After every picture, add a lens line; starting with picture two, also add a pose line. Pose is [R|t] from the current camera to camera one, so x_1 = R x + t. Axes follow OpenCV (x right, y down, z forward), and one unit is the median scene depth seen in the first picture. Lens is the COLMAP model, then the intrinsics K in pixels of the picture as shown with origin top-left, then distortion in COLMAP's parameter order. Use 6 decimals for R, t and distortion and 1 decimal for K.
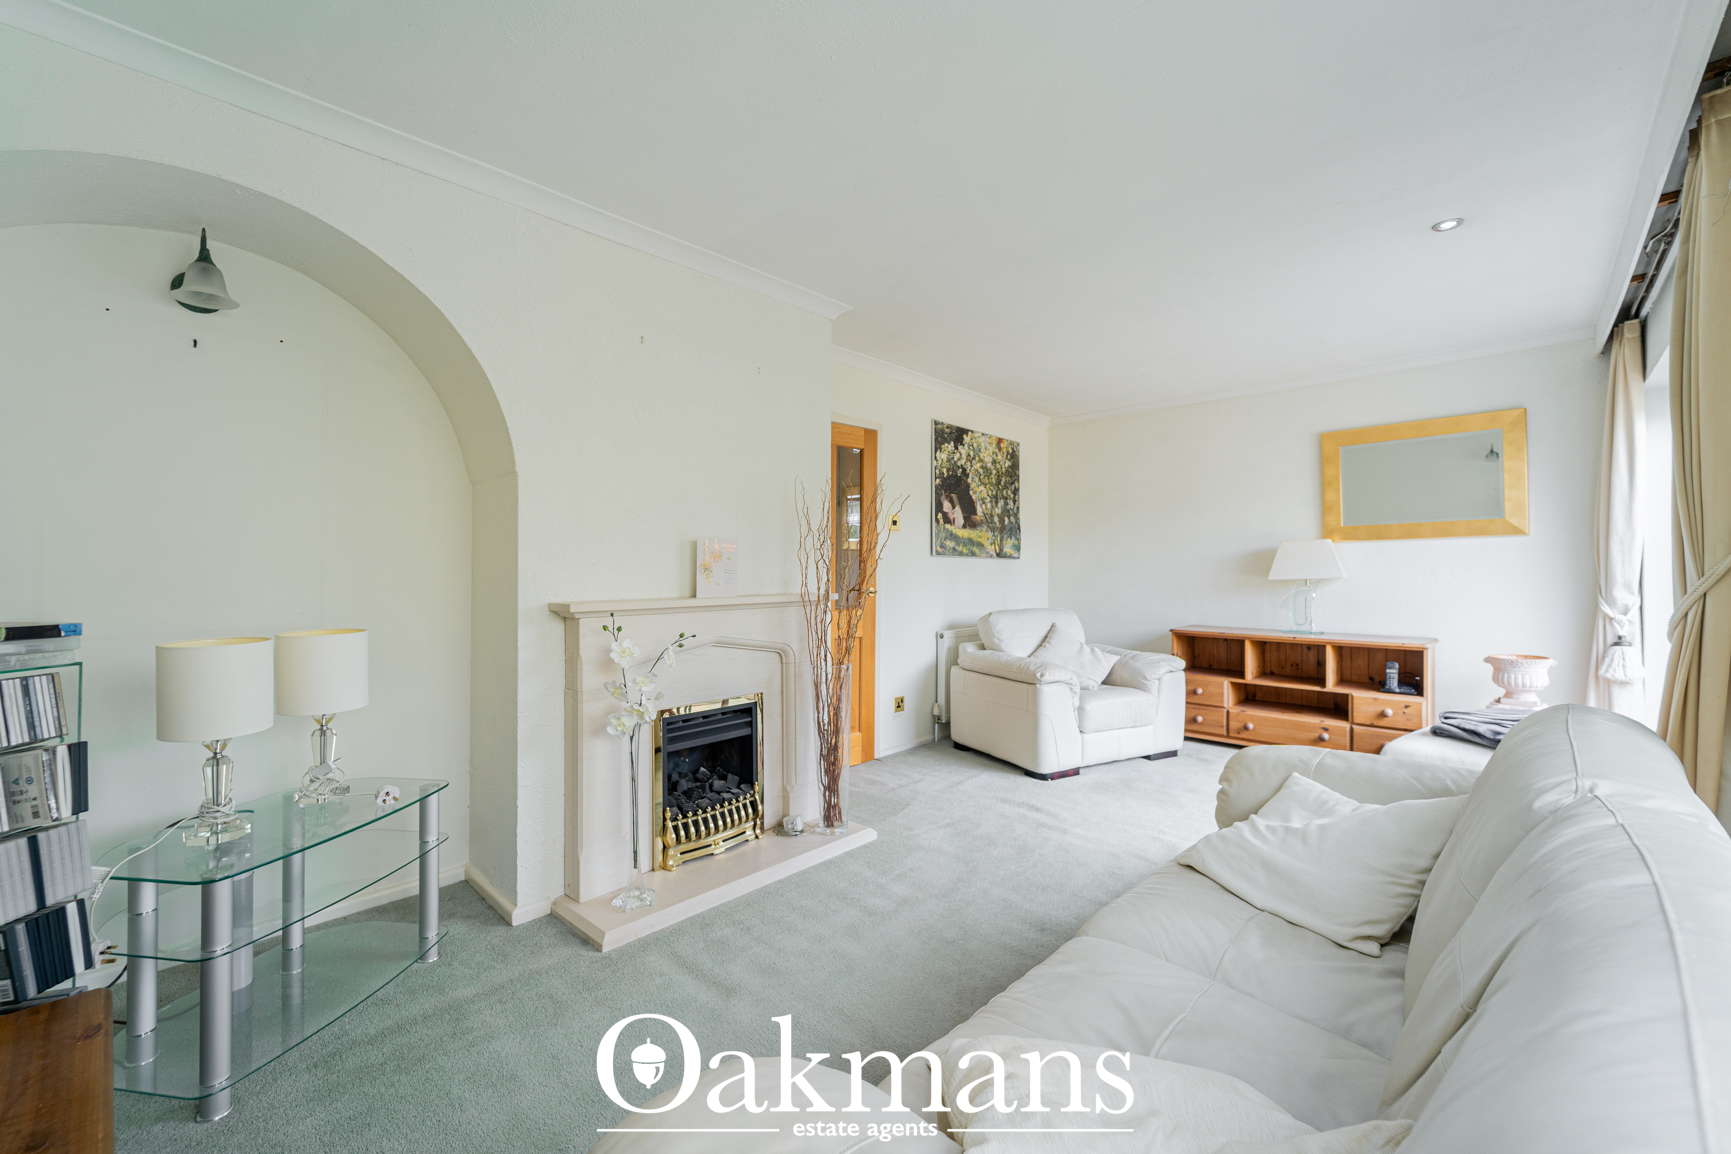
lens RADIAL K [[711.1, 0, 863.7], [0, 711.1, 565.5], [0, 0, 1]] dist [-0.001075, -0.000091]
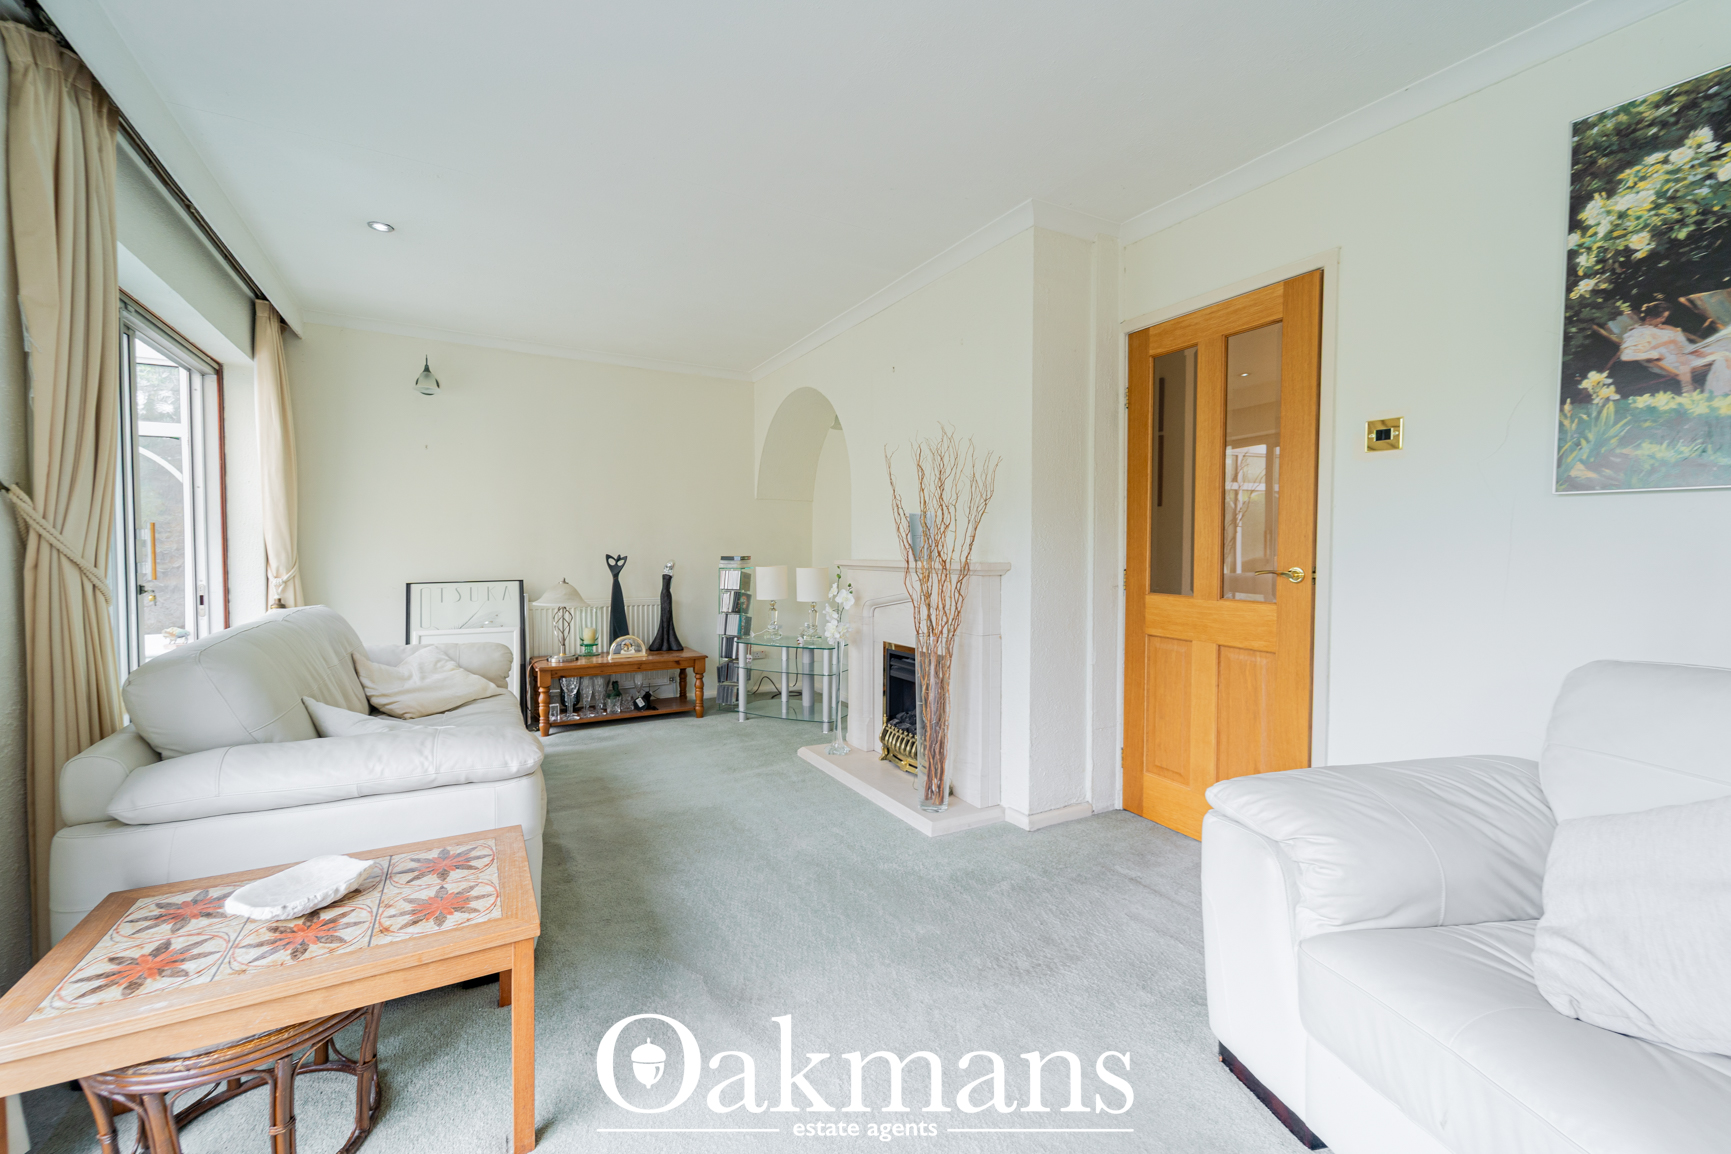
lens RADIAL K [[711.1, 0, 863.4], [0, 711.1, 572.1], [0, 0, 1]] dist [-0.001075, -0.000091]
pose [[-0.299311, 0.028786, -0.953721, 0.560432], [-0.000958, 0.999535, 0.030469, 0.016498], [0.954155, 0.010033, -0.299144, 0.753163]]
